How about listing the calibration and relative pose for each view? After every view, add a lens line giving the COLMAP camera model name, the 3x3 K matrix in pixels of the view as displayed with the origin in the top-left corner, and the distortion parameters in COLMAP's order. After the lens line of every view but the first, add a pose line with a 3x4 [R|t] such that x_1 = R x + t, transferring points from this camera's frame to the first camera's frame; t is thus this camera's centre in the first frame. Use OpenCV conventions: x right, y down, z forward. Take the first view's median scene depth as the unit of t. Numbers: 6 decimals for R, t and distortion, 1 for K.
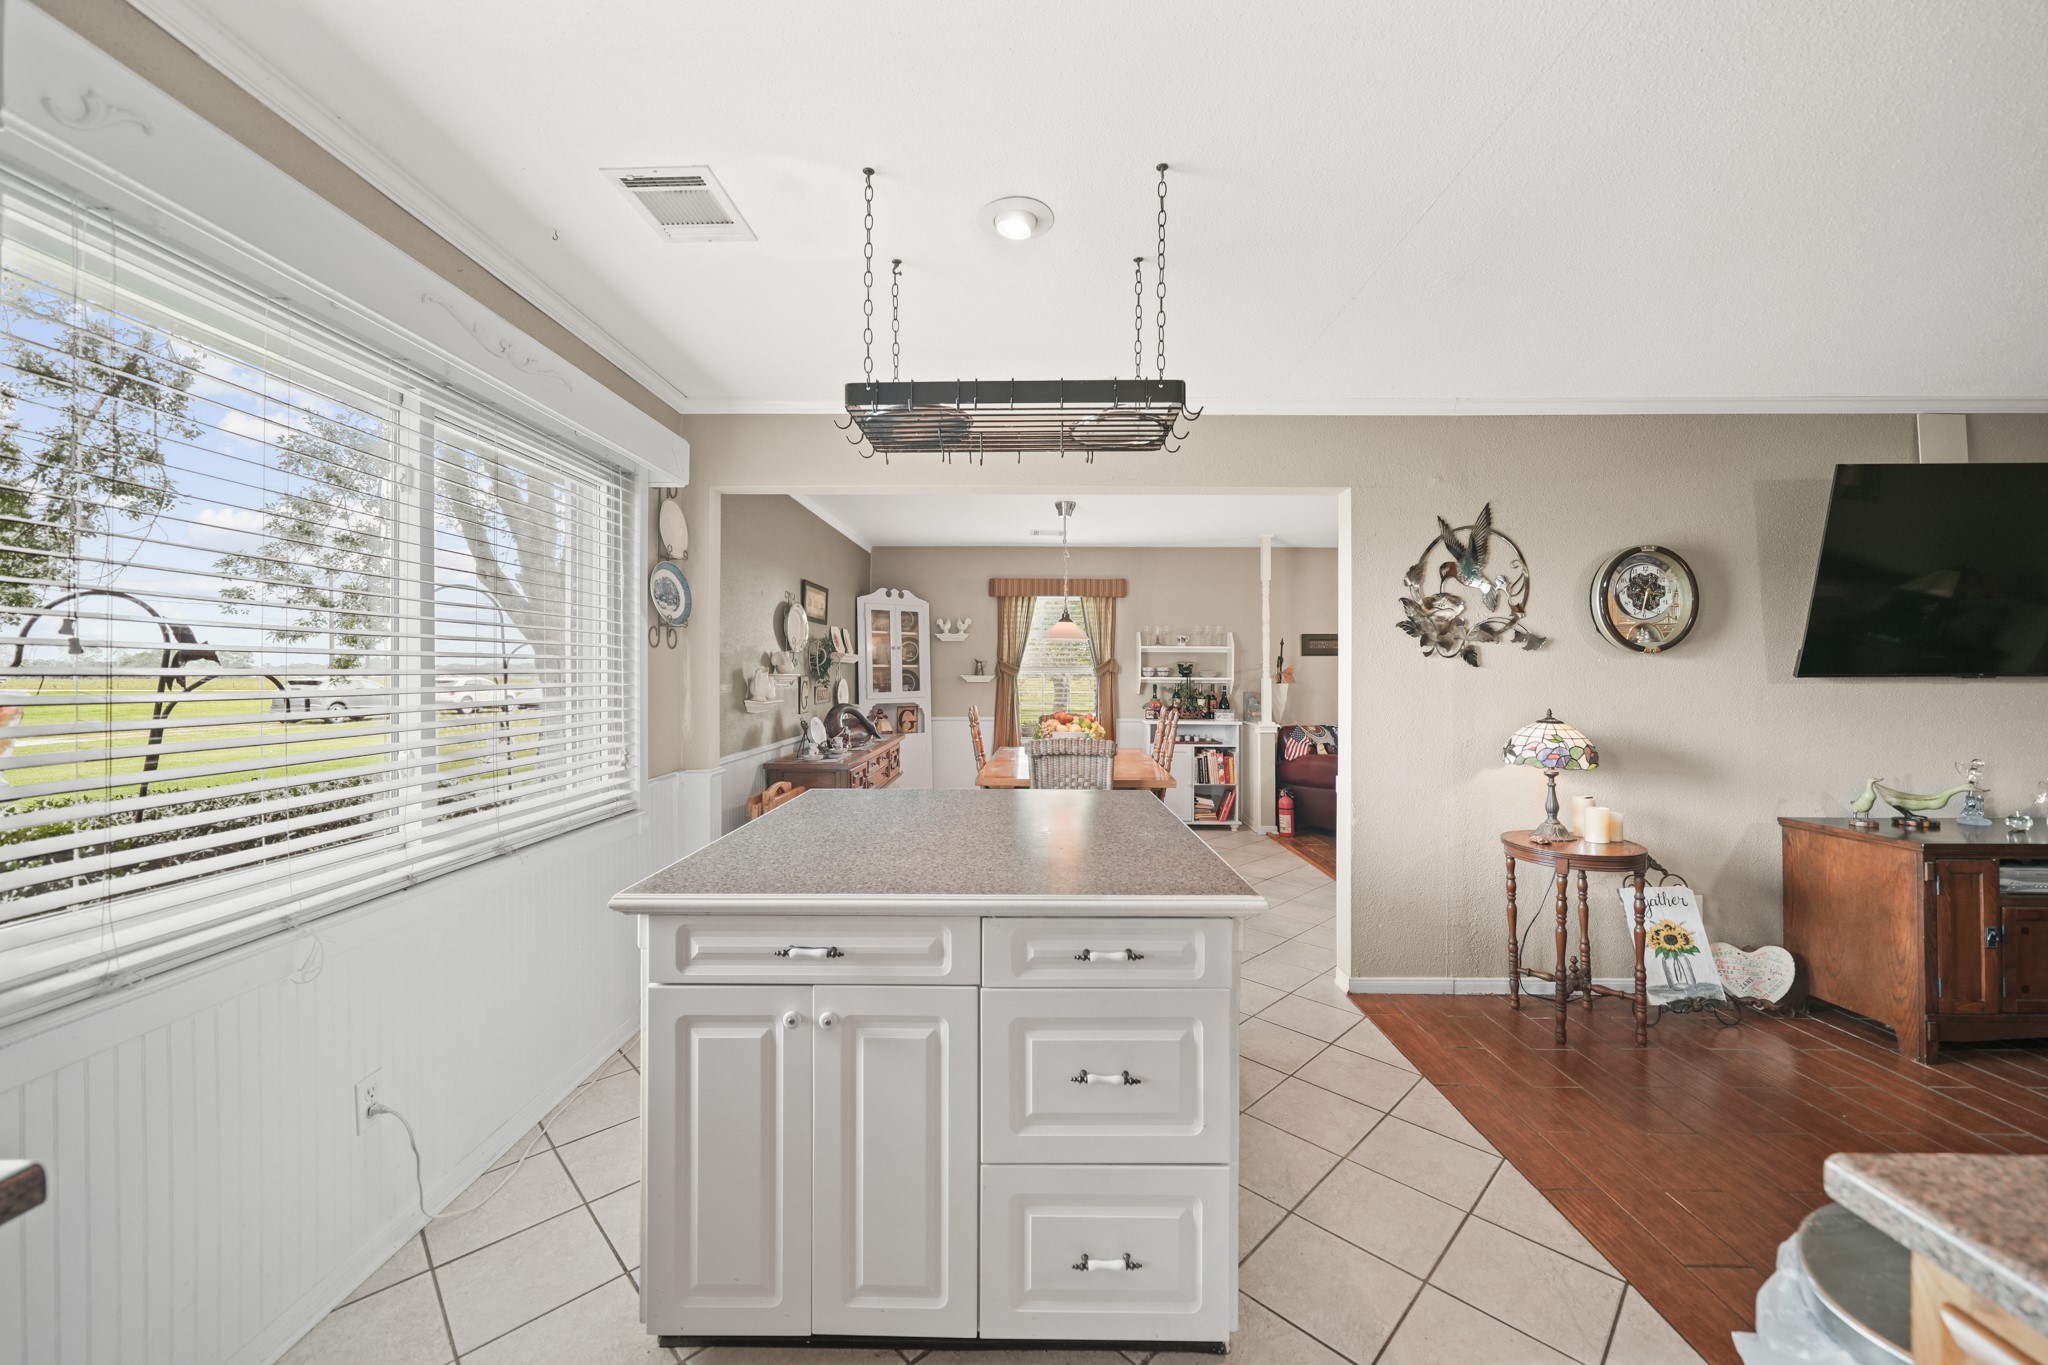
lens RADIAL K [[767.8, 0, 1015.5], [0, 767.8, 671.0], [0, 0, 1]] dist [-0.001280, -0.000105]
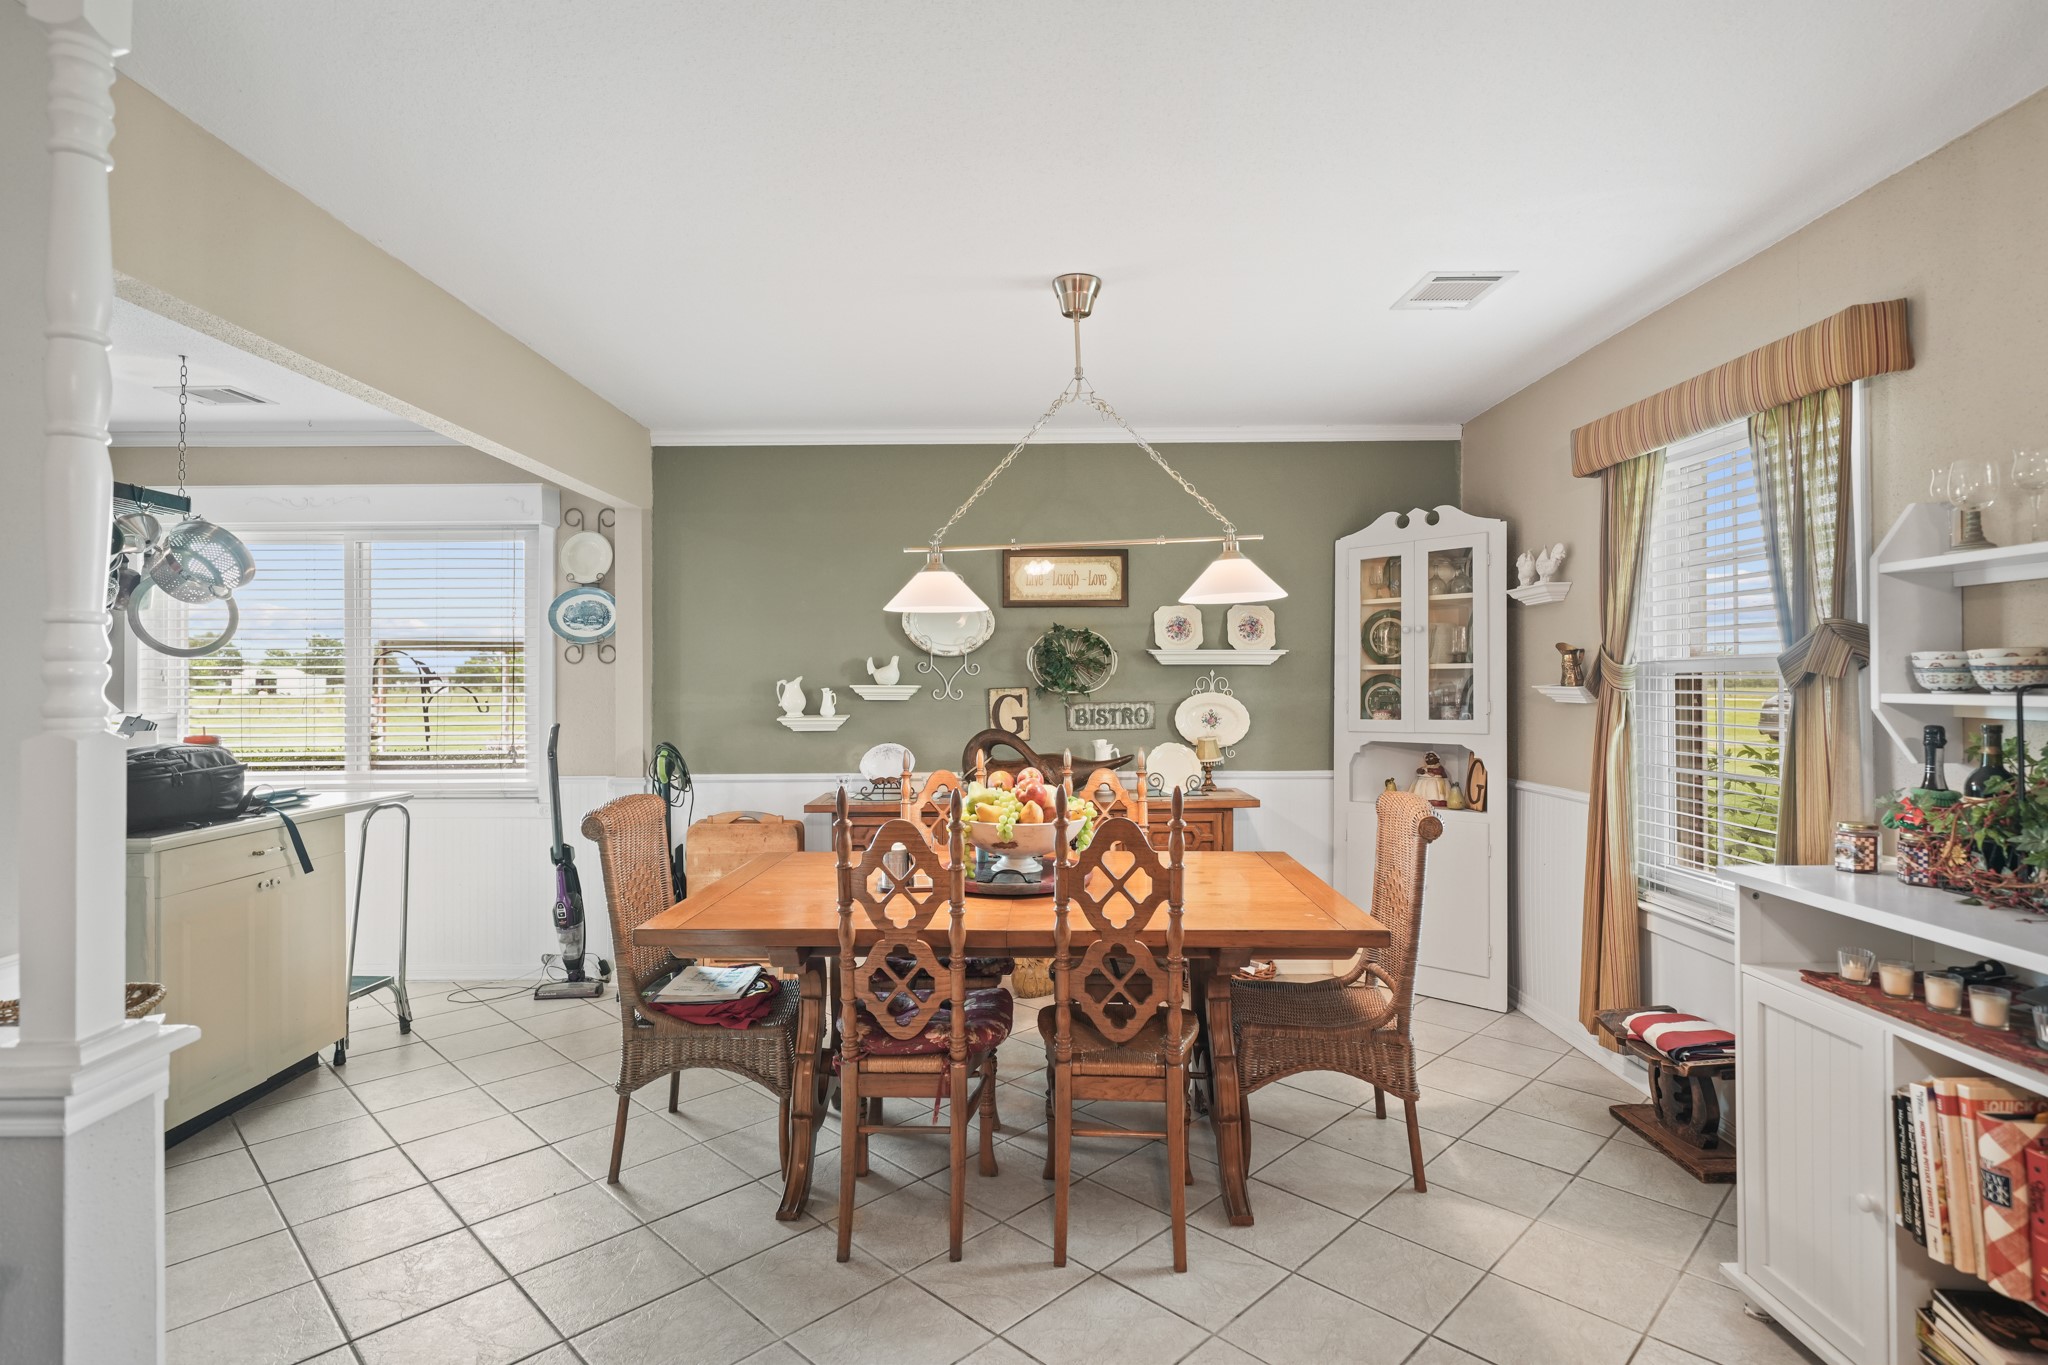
lens RADIAL K [[1015.8, 0, 1018.2], [0, 1015.8, 687.1], [0, 0, 1]] dist [-0.010899, -0.000144]
pose [[0.025006, -0.000444, -0.999687, 0.500415], [0.009794, 0.999952, -0.000199, 0.004386], [0.999639, -0.009786, 0.025009, 0.759434]]
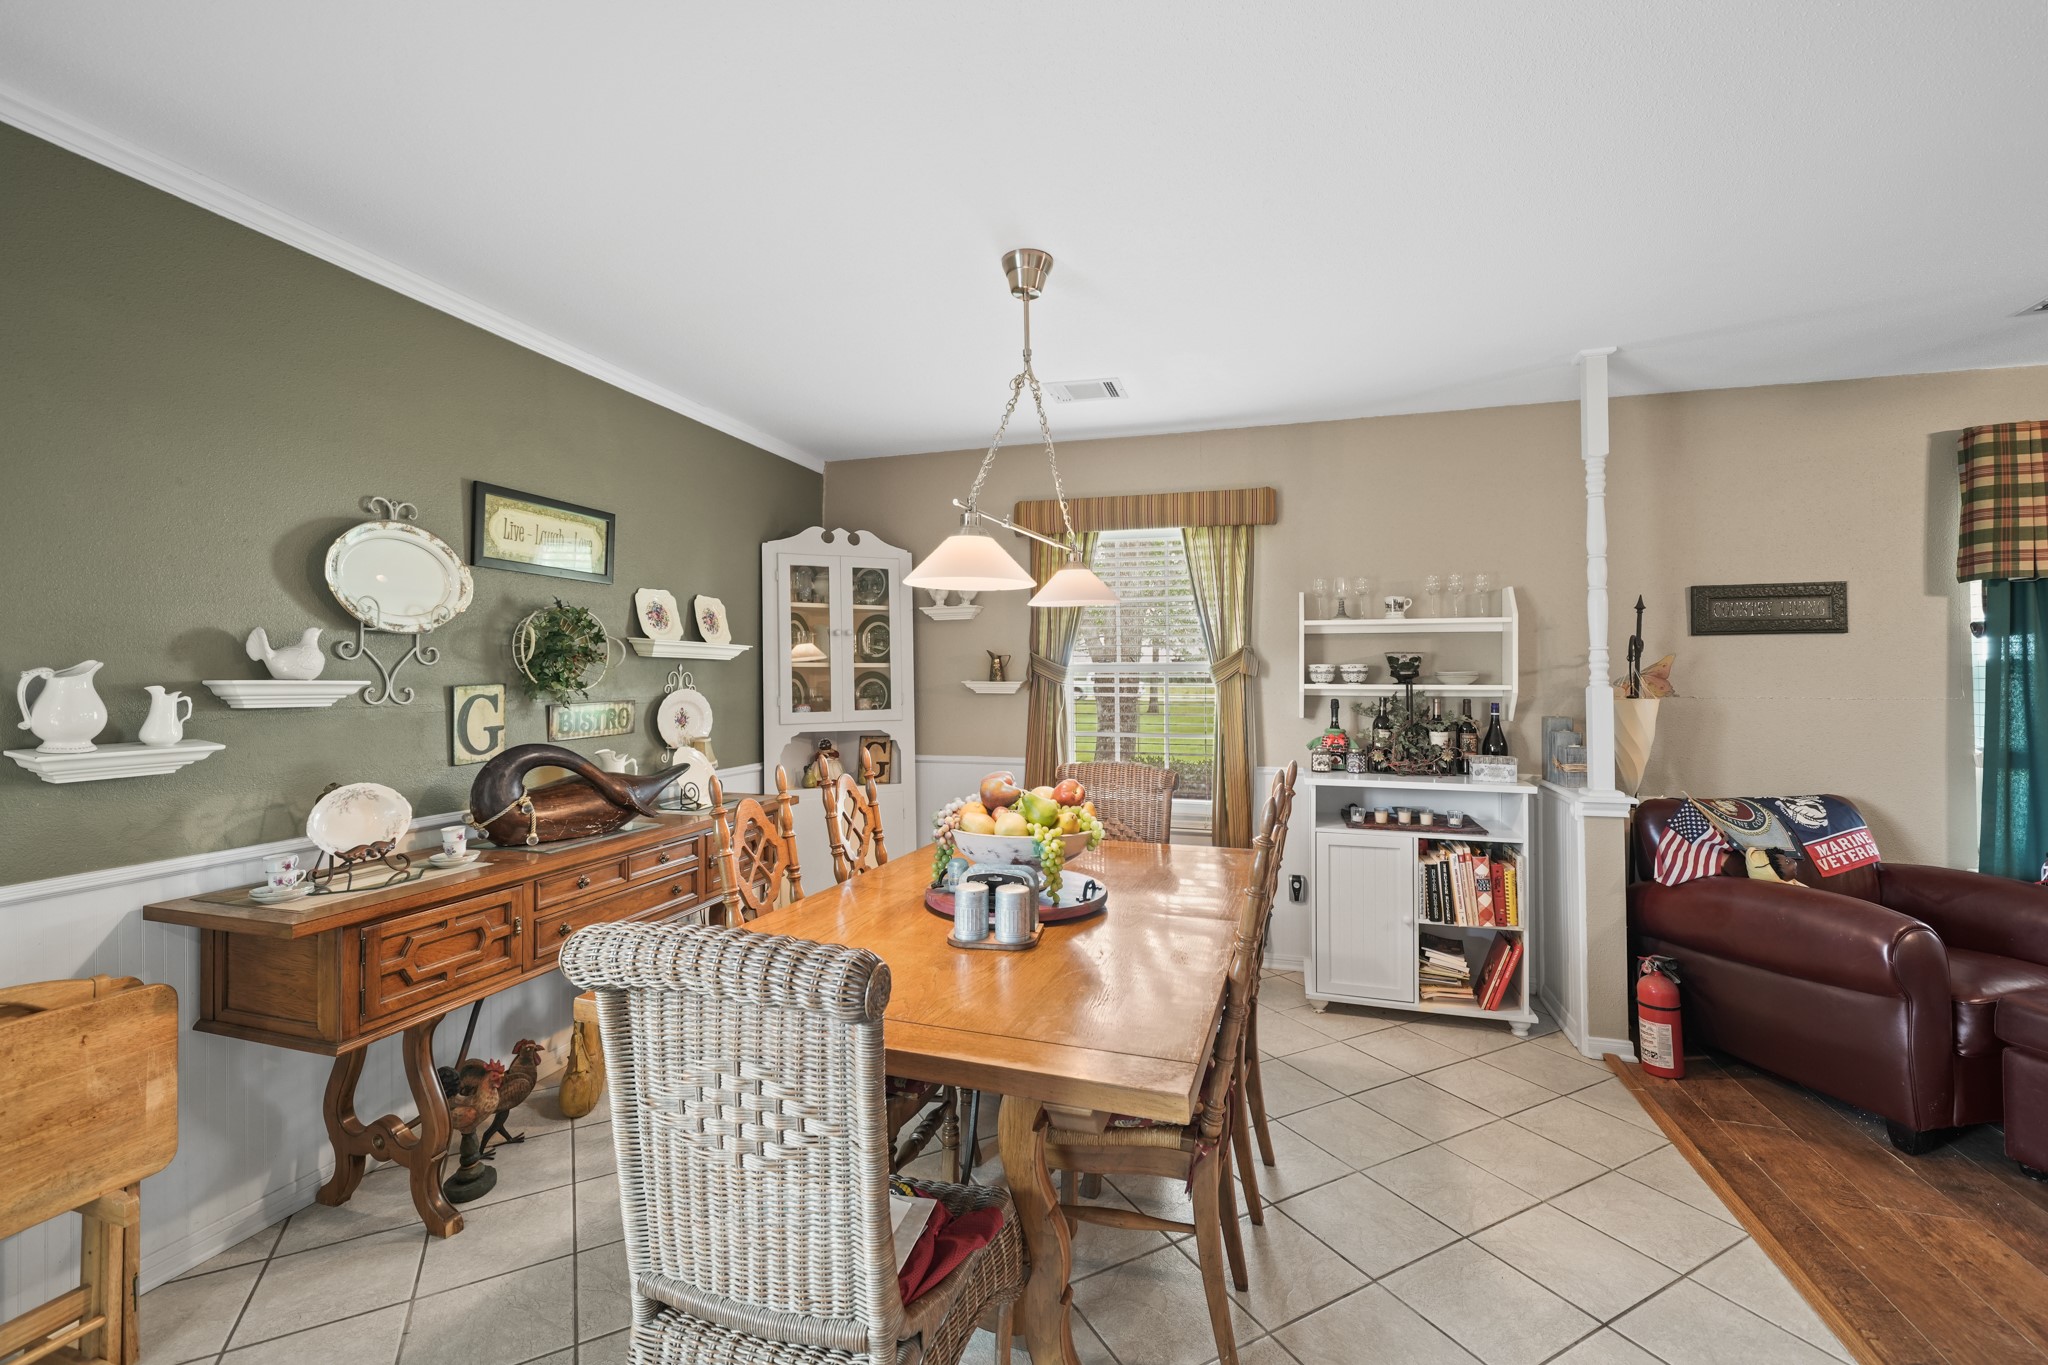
lens RADIAL K [[866.0, 0, 1013.1], [0, 866.0, 666.5], [0, 0, 1]] dist [0.002090, 0.000127]
pose [[0.961214, -0.006689, -0.275722, 0.144841], [0.004369, 0.999950, -0.009028, 0.000841], [0.275769, 0.007474, 0.961195, 0.441917]]
